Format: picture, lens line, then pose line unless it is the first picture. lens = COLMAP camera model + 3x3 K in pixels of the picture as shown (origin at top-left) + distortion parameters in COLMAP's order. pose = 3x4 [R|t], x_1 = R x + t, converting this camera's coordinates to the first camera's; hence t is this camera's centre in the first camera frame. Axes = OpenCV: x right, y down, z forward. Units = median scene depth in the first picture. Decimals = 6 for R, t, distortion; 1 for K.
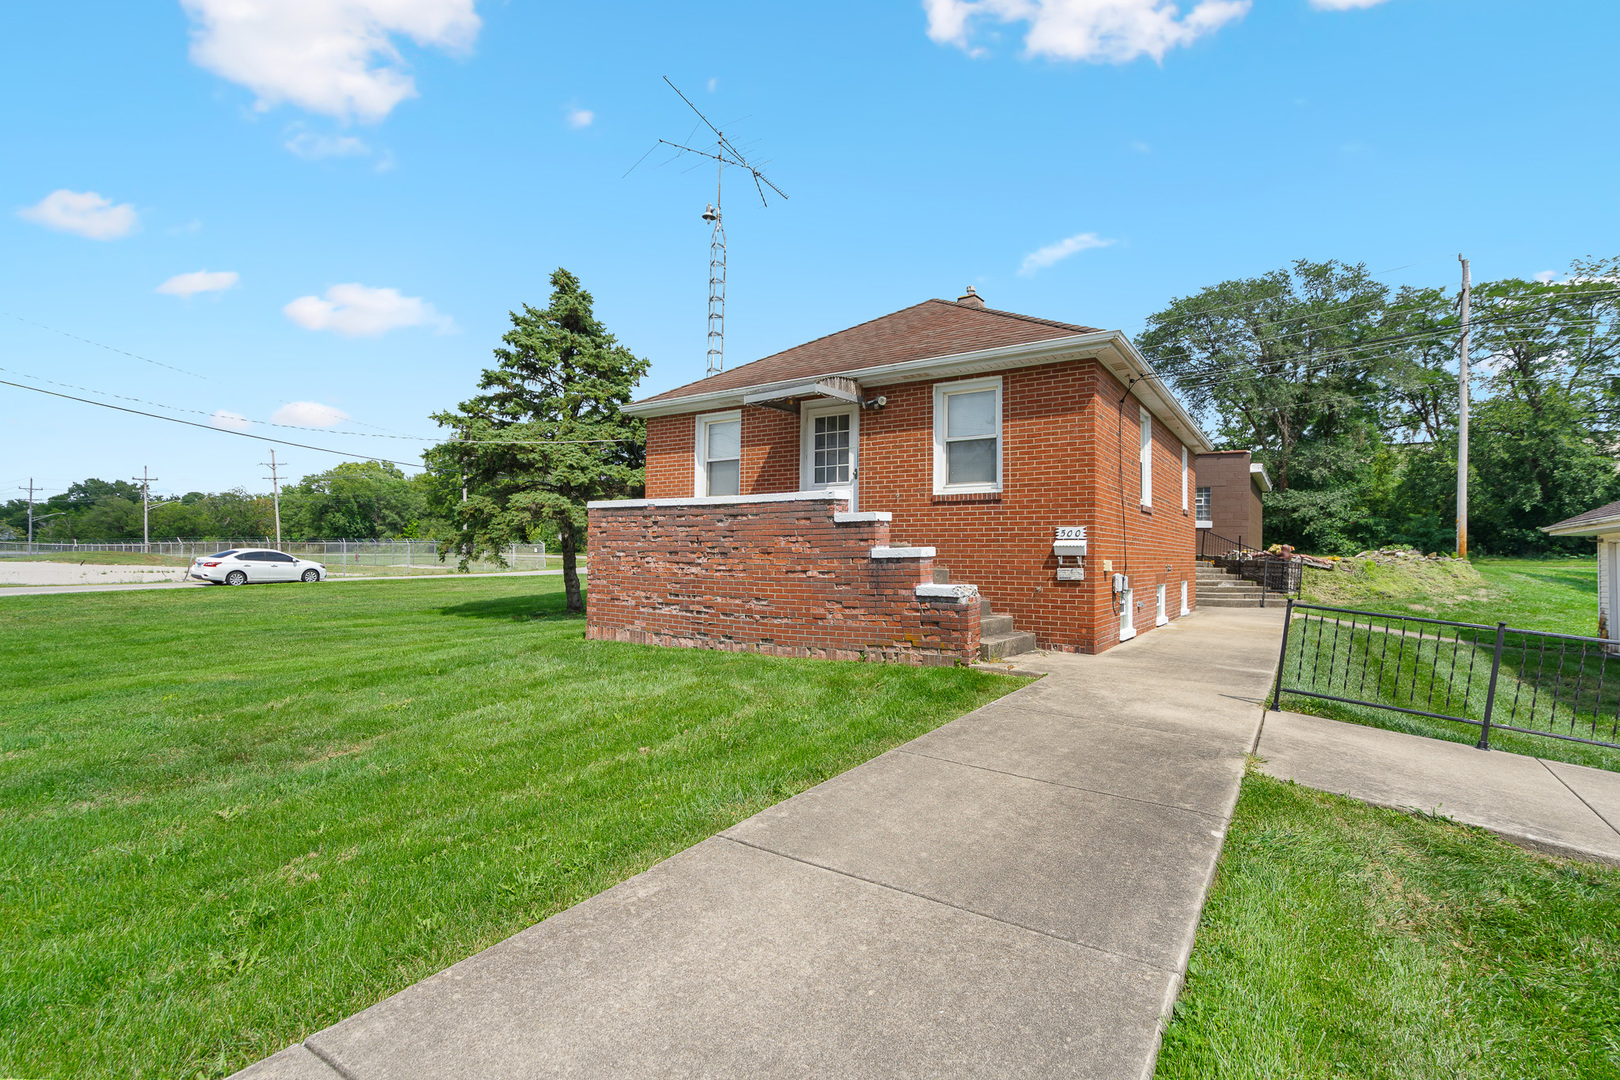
lens RADIAL K [[746.9, 0, 807.8], [0, 746.9, 553.0], [0, 0, 1]] dist [-0.003045, 0.001474]
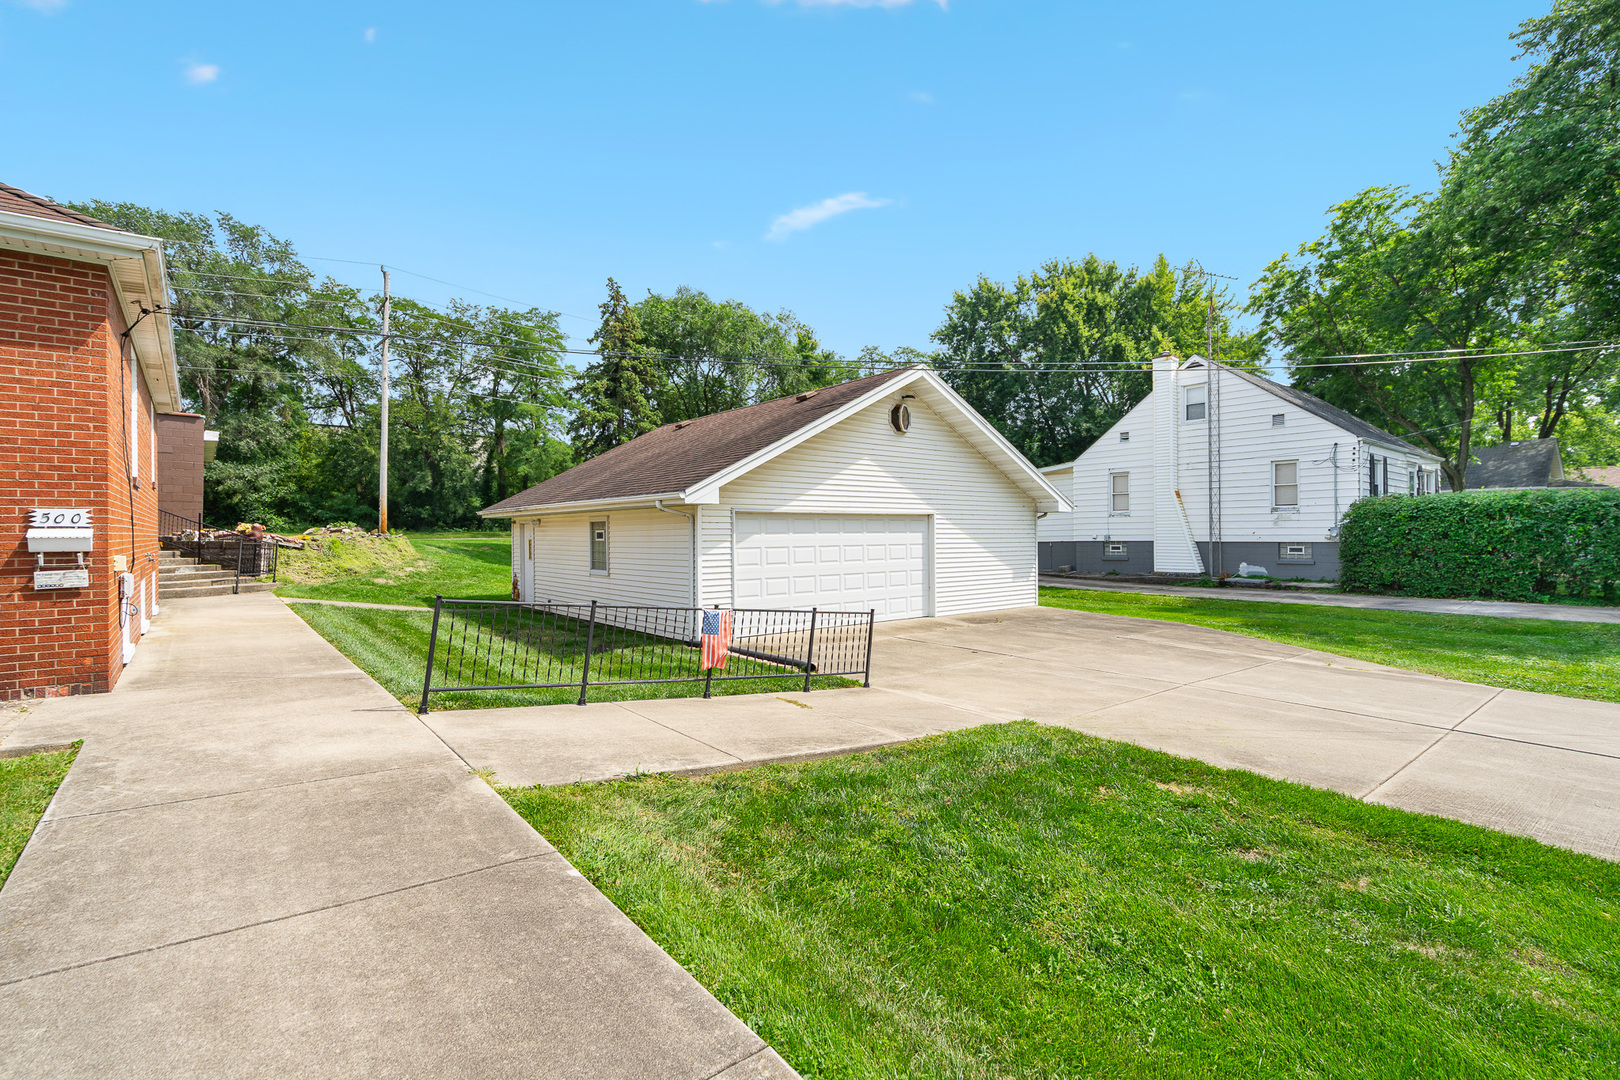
lens RADIAL K [[746.9, 0, 810.0], [0, 746.9, 528.4], [0, 0, 1]] dist [-0.003045, 0.001474]
pose [[0.291466, -0.006788, 0.956557, -0.042530], [0.003247, 0.999976, 0.006107, -0.009070], [-0.956576, 0.001326, 0.291481, 0.079916]]
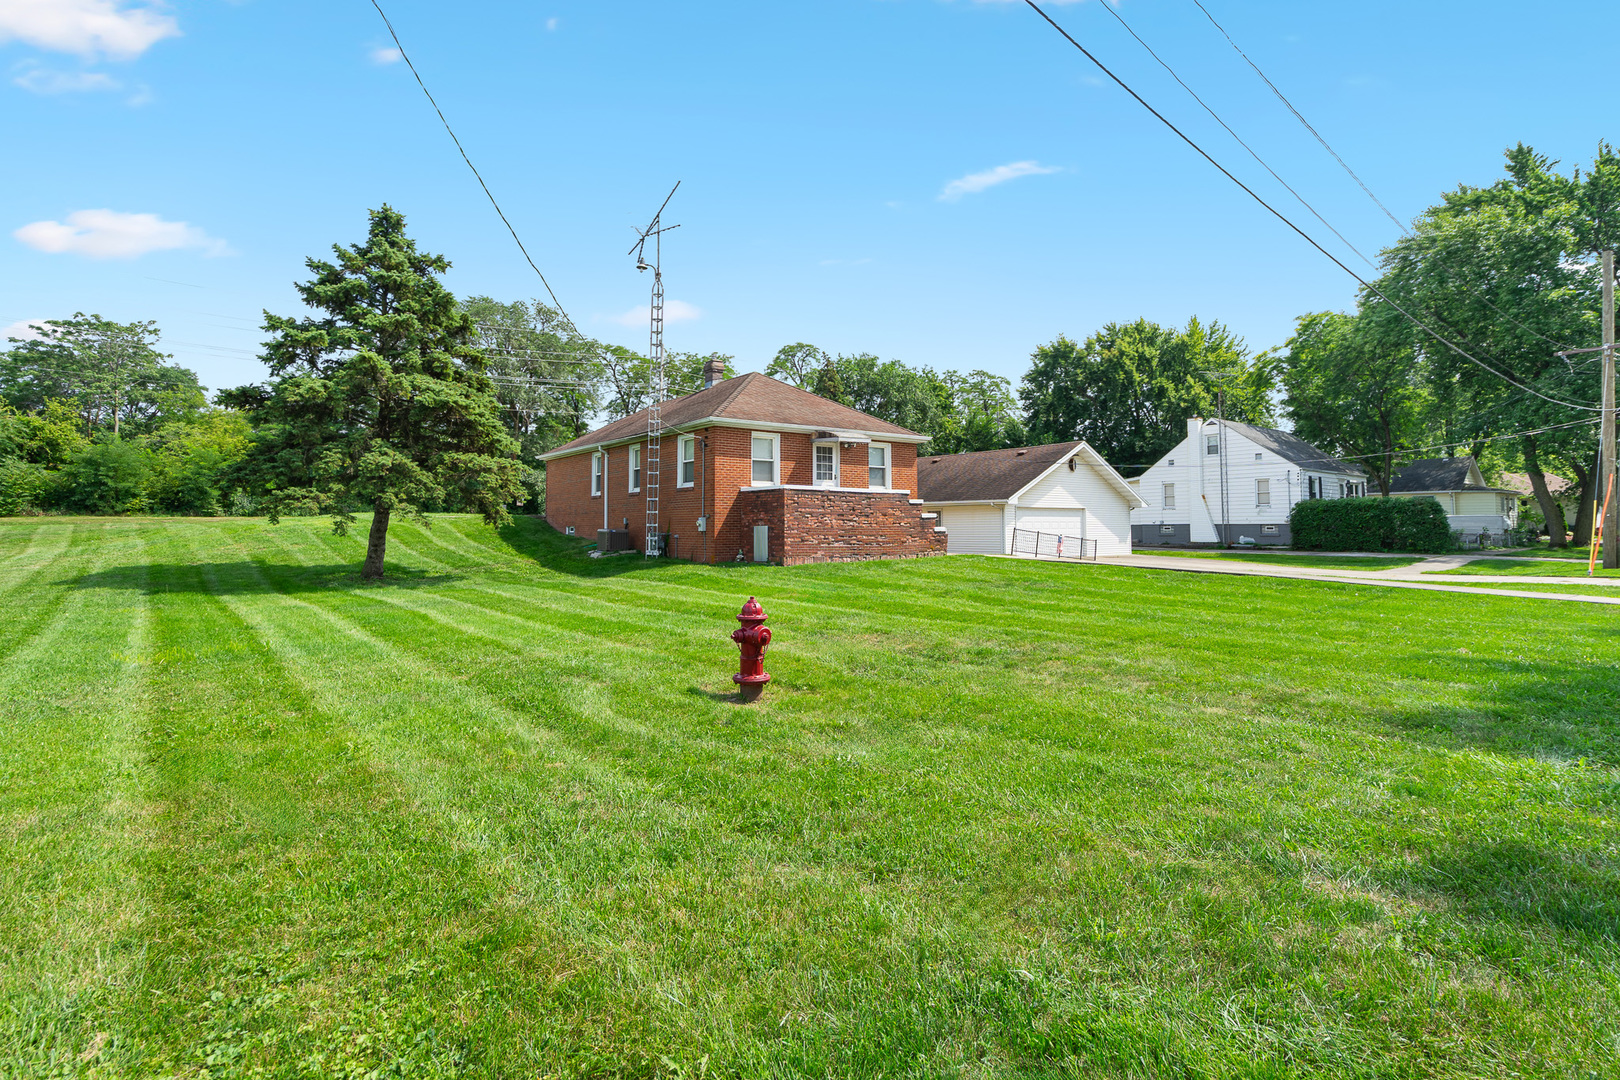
lens RADIAL K [[746.9, 0, 810.0], [0, 746.9, 497.4], [0, 0, 1]] dist [-0.003045, 0.001474]
pose [[0.326909, 0.025231, 0.944719, -1.085543], [-0.001127, 0.999653, -0.026308, 0.002591], [-0.945055, 0.007536, 0.326824, 0.226273]]
